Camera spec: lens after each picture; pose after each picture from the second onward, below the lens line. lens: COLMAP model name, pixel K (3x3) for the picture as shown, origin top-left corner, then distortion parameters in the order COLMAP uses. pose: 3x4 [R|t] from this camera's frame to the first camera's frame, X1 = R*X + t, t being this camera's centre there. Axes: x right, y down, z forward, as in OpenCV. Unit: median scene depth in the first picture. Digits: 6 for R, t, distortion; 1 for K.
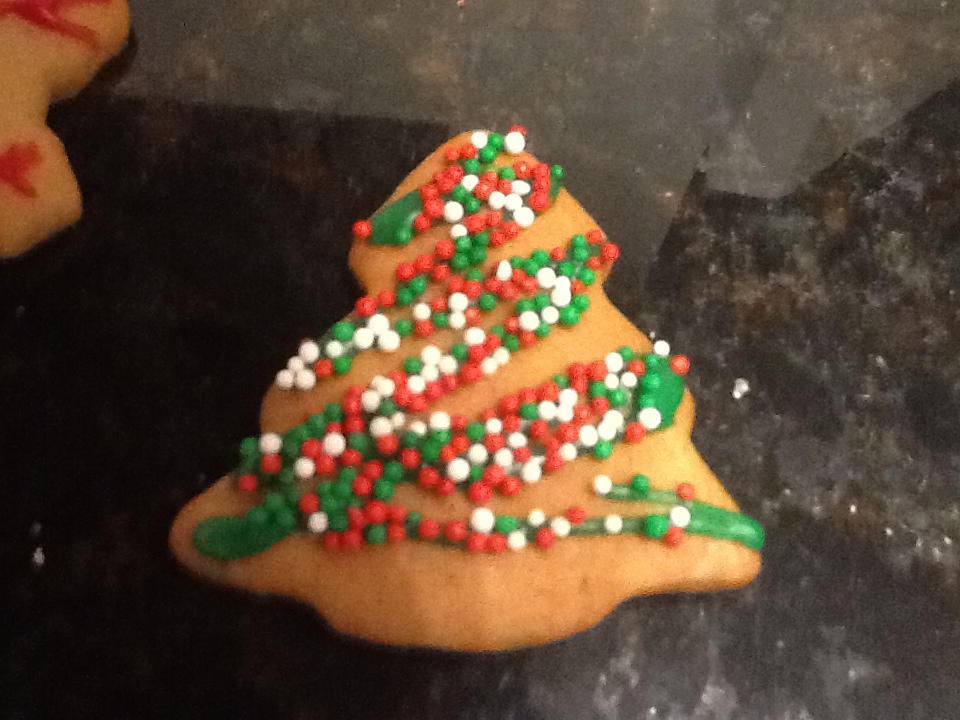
lens RADIAL K [[1239.9, 0, 481.0], [0, 1239.9, 359.7], [0, 0, 1]] dist [0.078908, 0.000000]
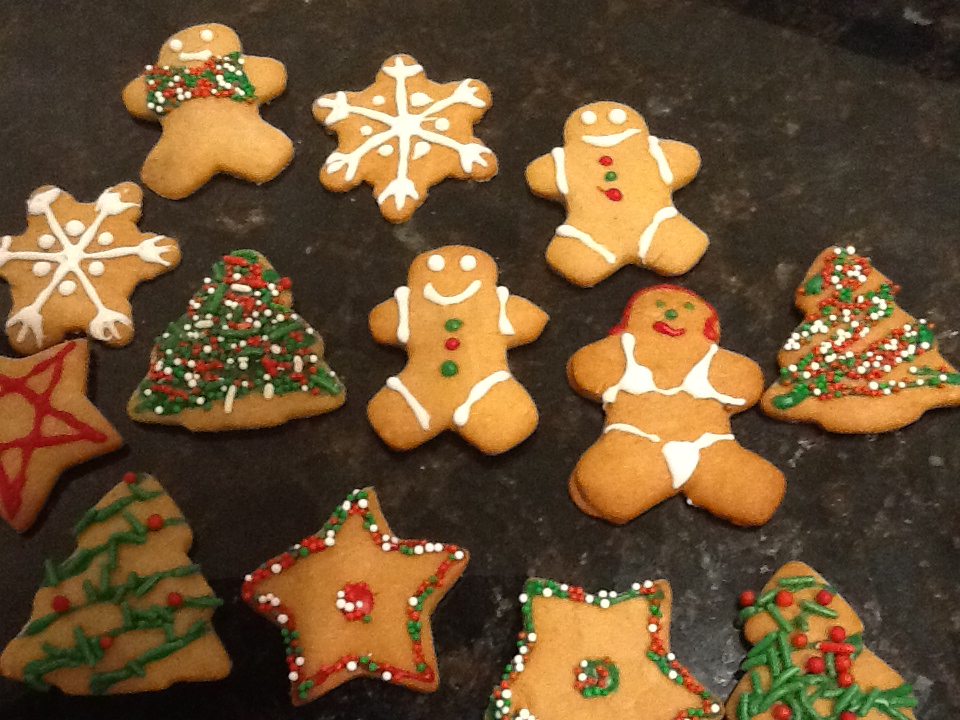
lens RADIAL K [[1239.9, 0, 480.8], [0, 1239.9, 359.1], [0, 0, 1]] dist [0.078908, 0.000000]
pose [[0.992980, -0.110017, -0.043447, -0.724661], [0.108457, 0.993421, -0.036762, 0.071446], [0.047206, 0.031791, 0.998379, -1.822258]]
